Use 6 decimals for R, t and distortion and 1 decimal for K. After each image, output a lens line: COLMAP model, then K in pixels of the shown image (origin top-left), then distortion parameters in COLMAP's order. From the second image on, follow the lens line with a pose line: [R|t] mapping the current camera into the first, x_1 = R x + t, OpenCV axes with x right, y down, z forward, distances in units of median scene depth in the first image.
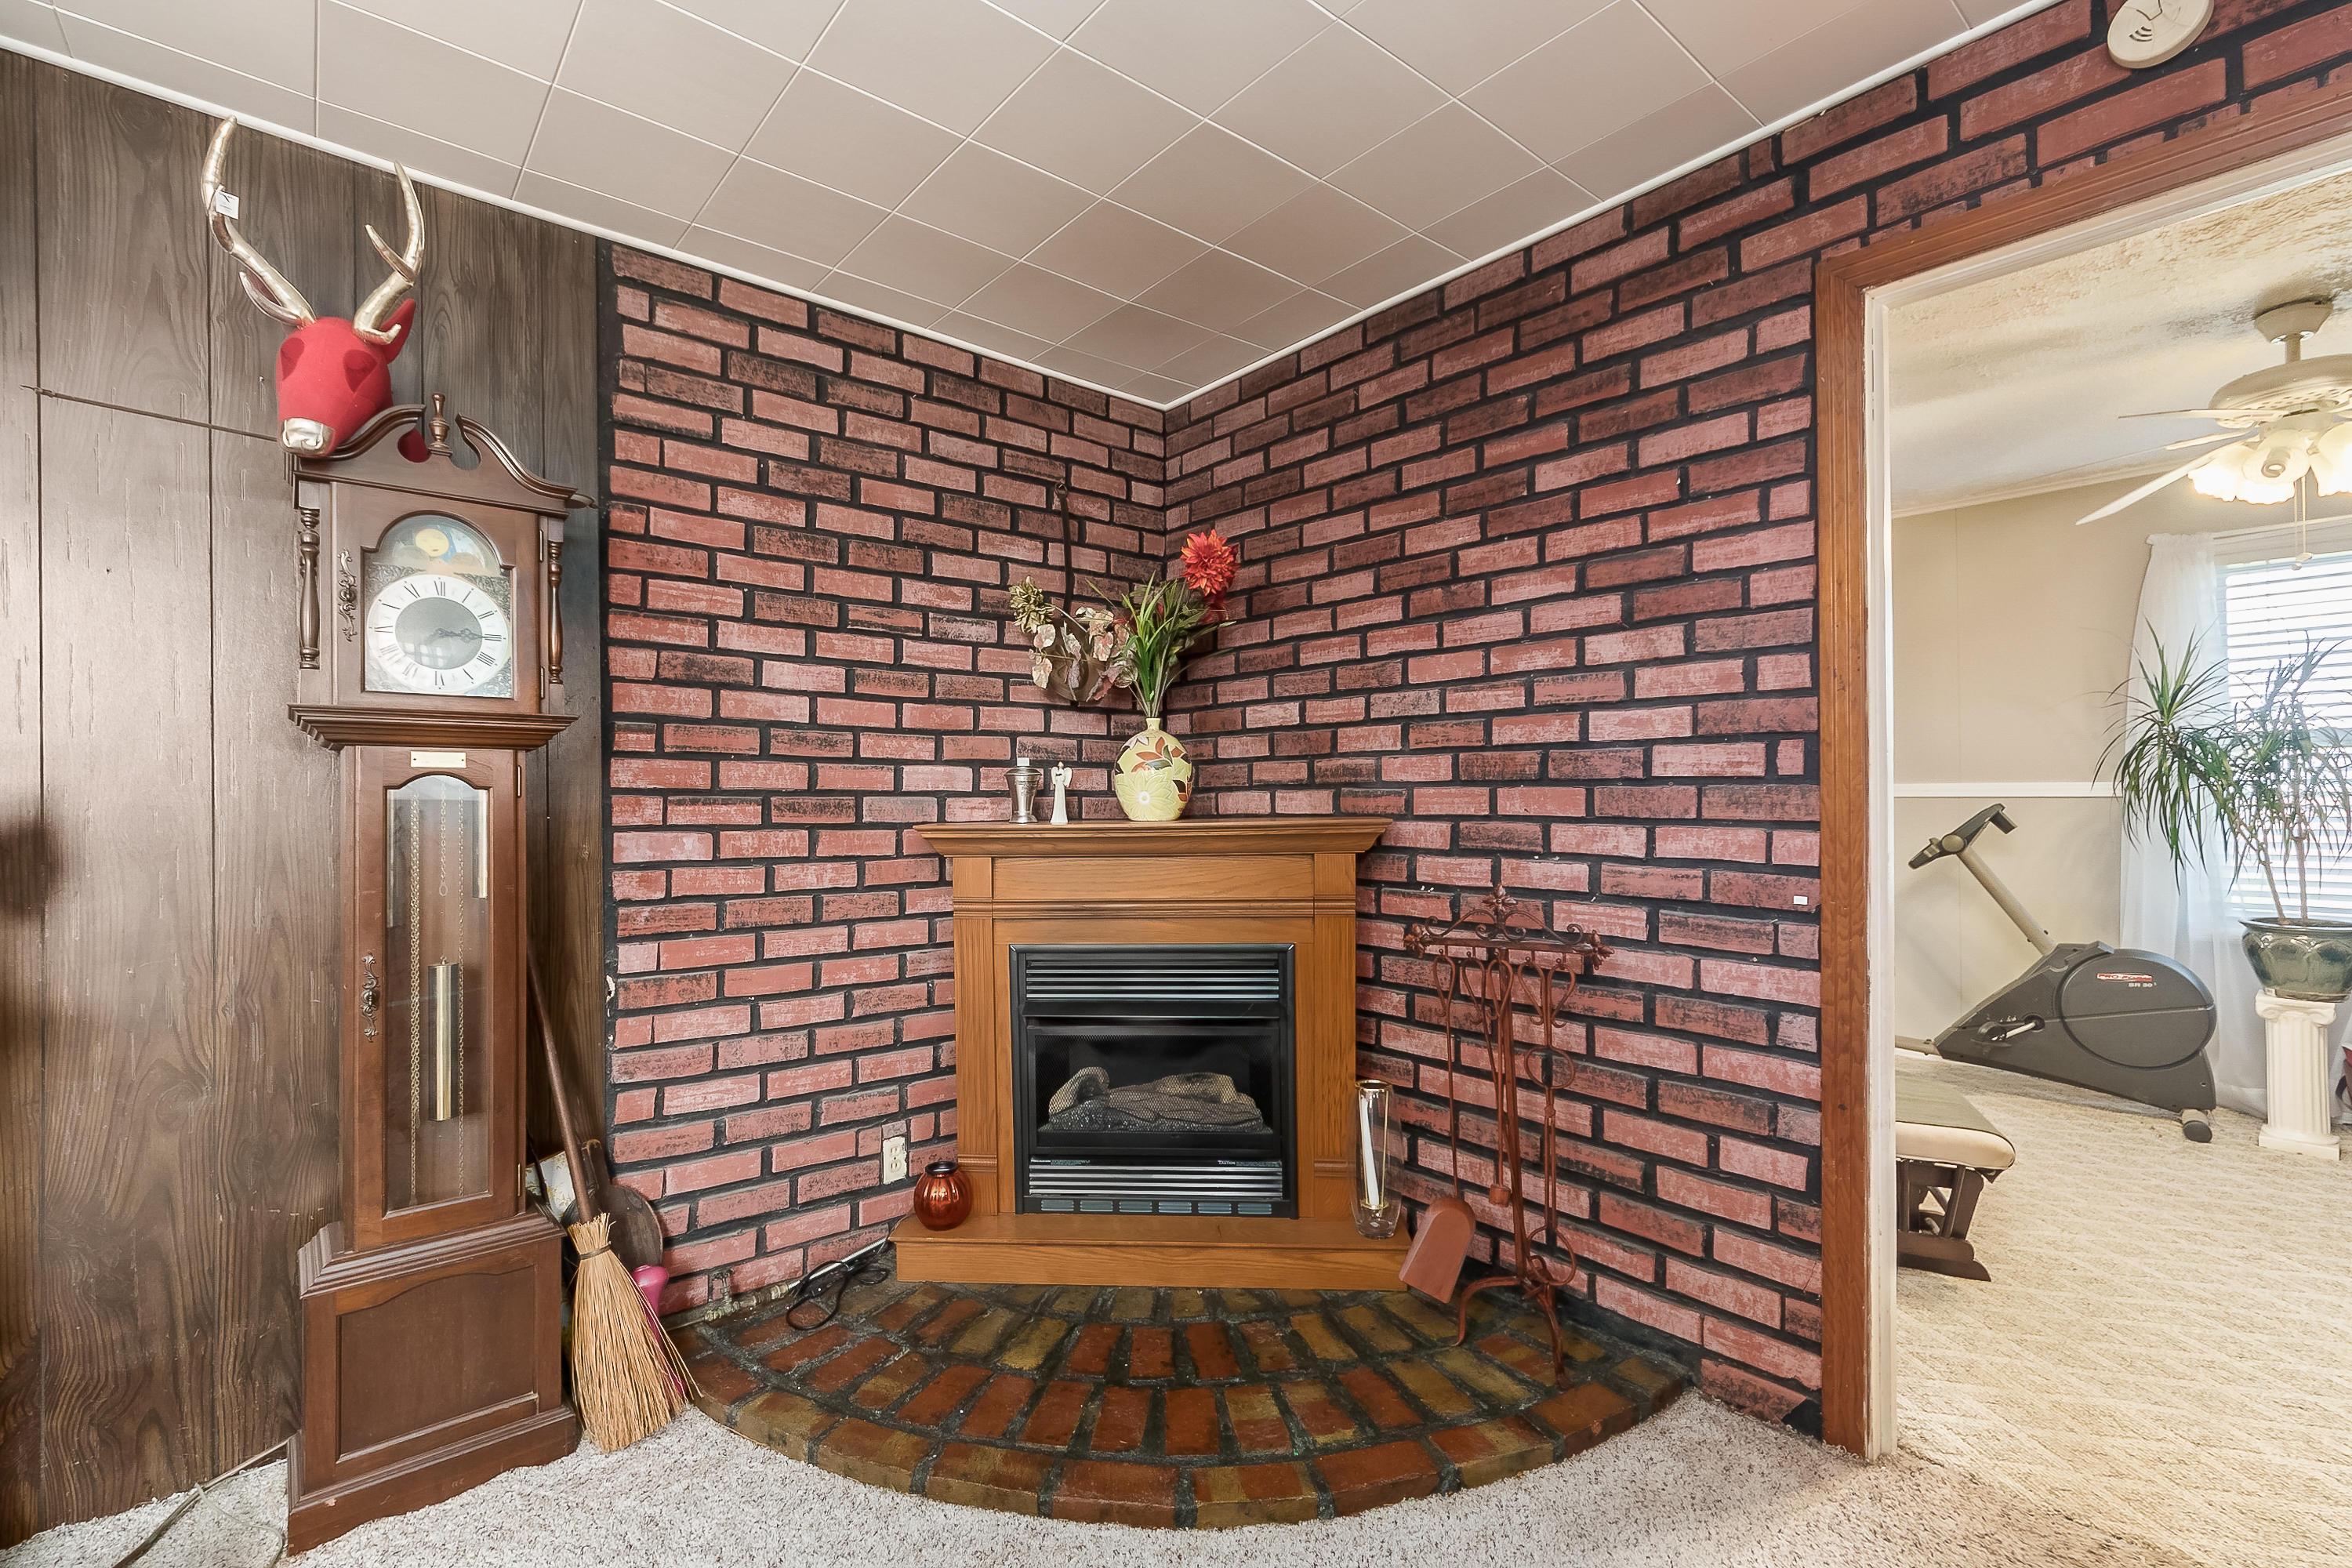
lens RADIAL K [[1007.1, 0, 1163.9], [0, 1007.1, 779.3], [0, 0, 1]] dist [-0.000556, -0.000321]
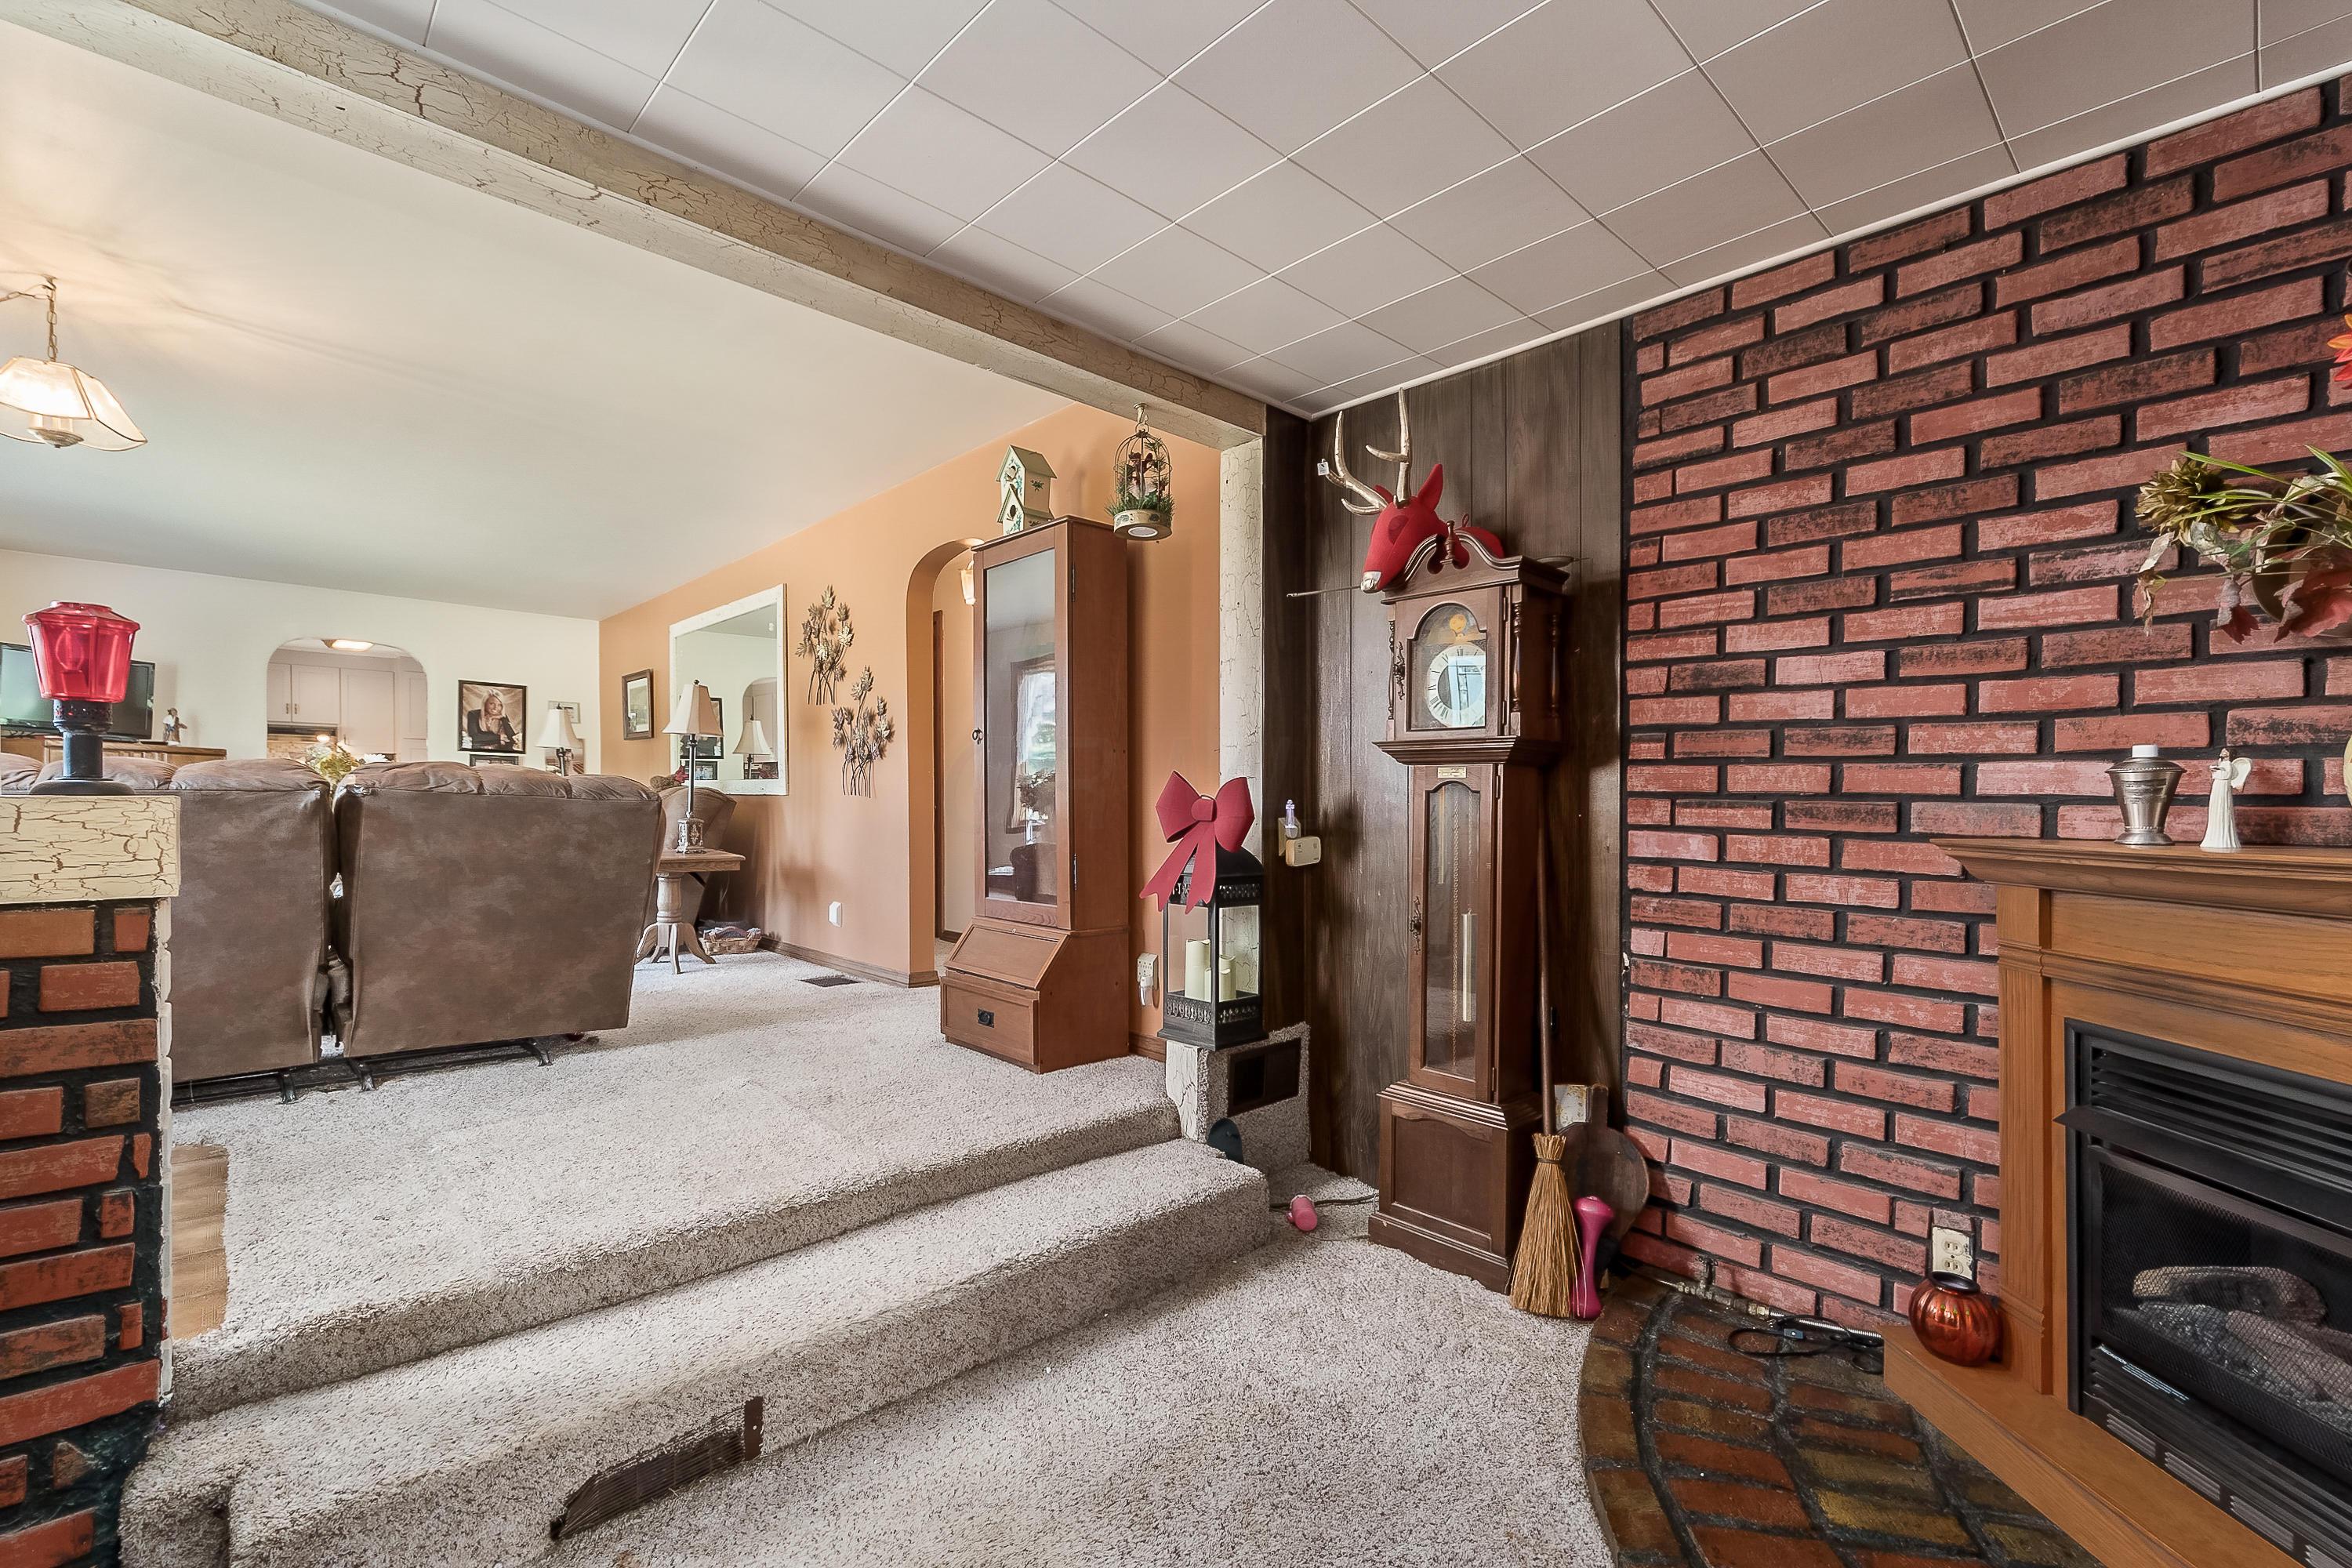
lens RADIAL K [[1026.4, 0, 1169.8], [0, 1026.4, 801.5], [0, 0, 1]] dist [-0.017469, -0.000404]
pose [[0.047818, 0.010008, -0.998806, 0.563561], [0.010731, 0.999887, 0.010532, 0.001750], [0.998798, -0.011222, 0.047705, 0.392180]]
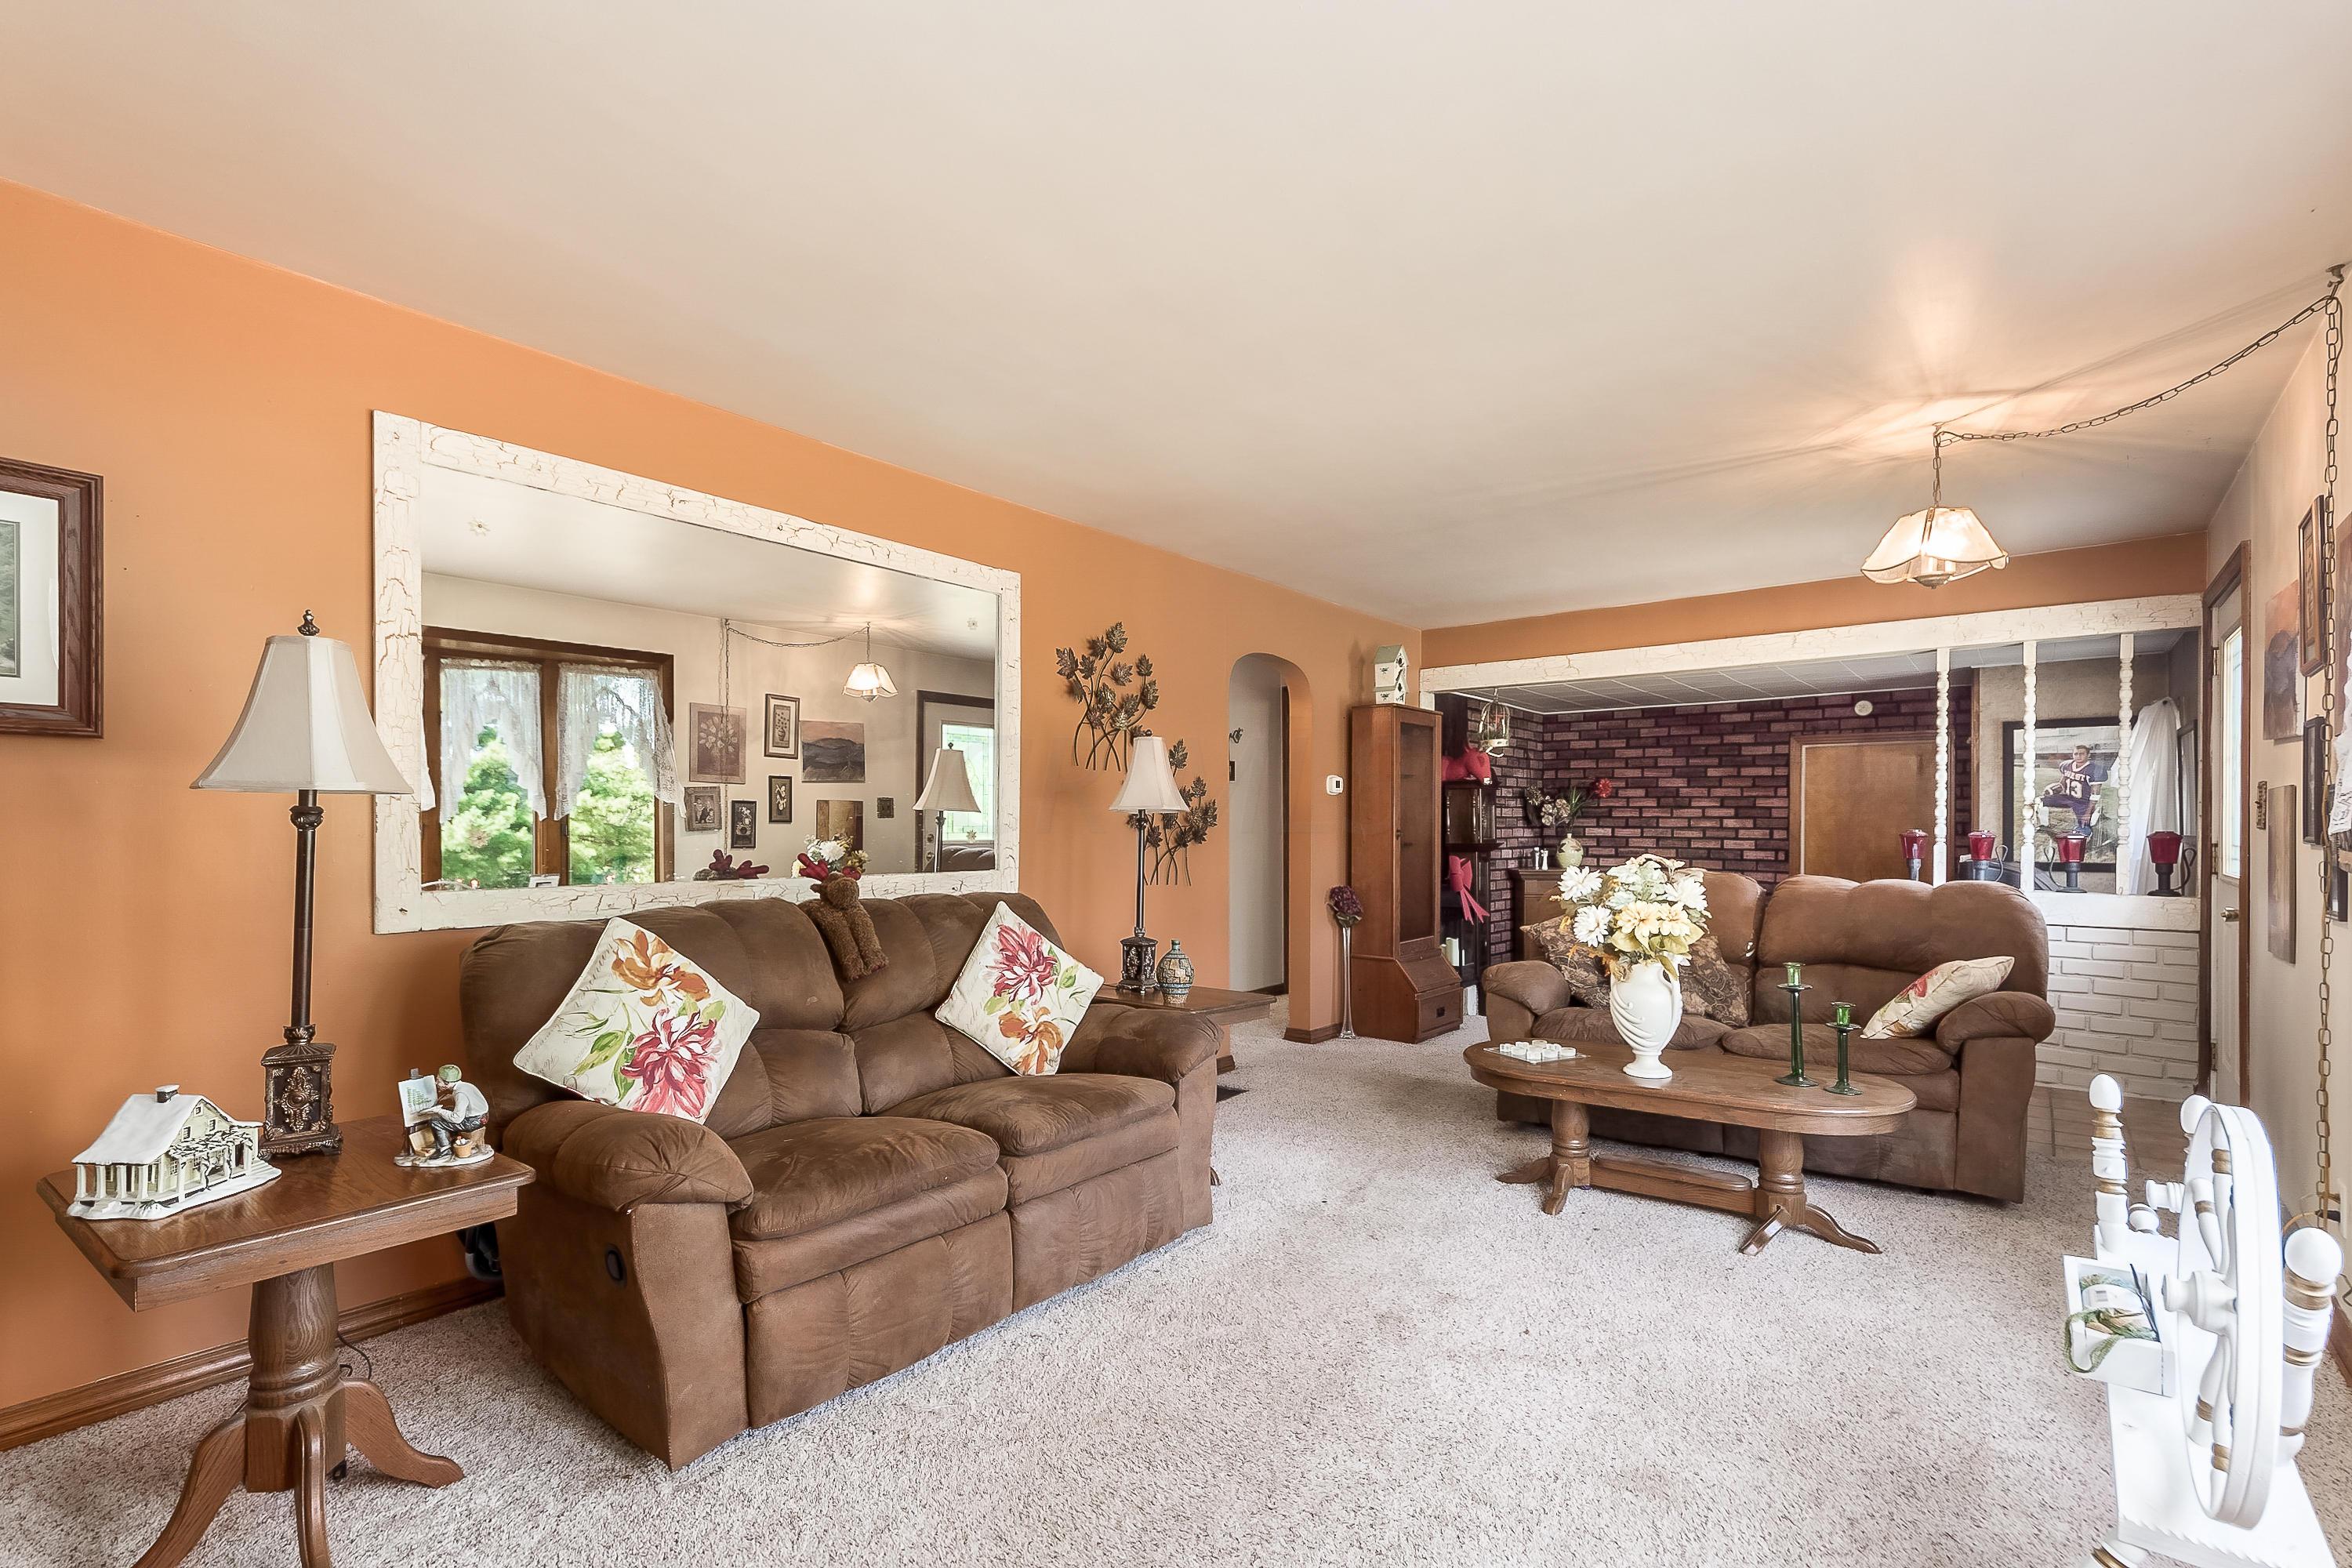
lens RADIAL K [[1007.1, 0, 1161.0], [0, 1007.1, 819.2], [0, 0, 1]] dist [-0.000556, -0.000321]
pose [[0.989632, 0.008675, 0.143365, -1.137555], [-0.010743, 0.999849, 0.013660, -0.092183], [-0.143225, -0.015058, 0.989576, -1.240314]]
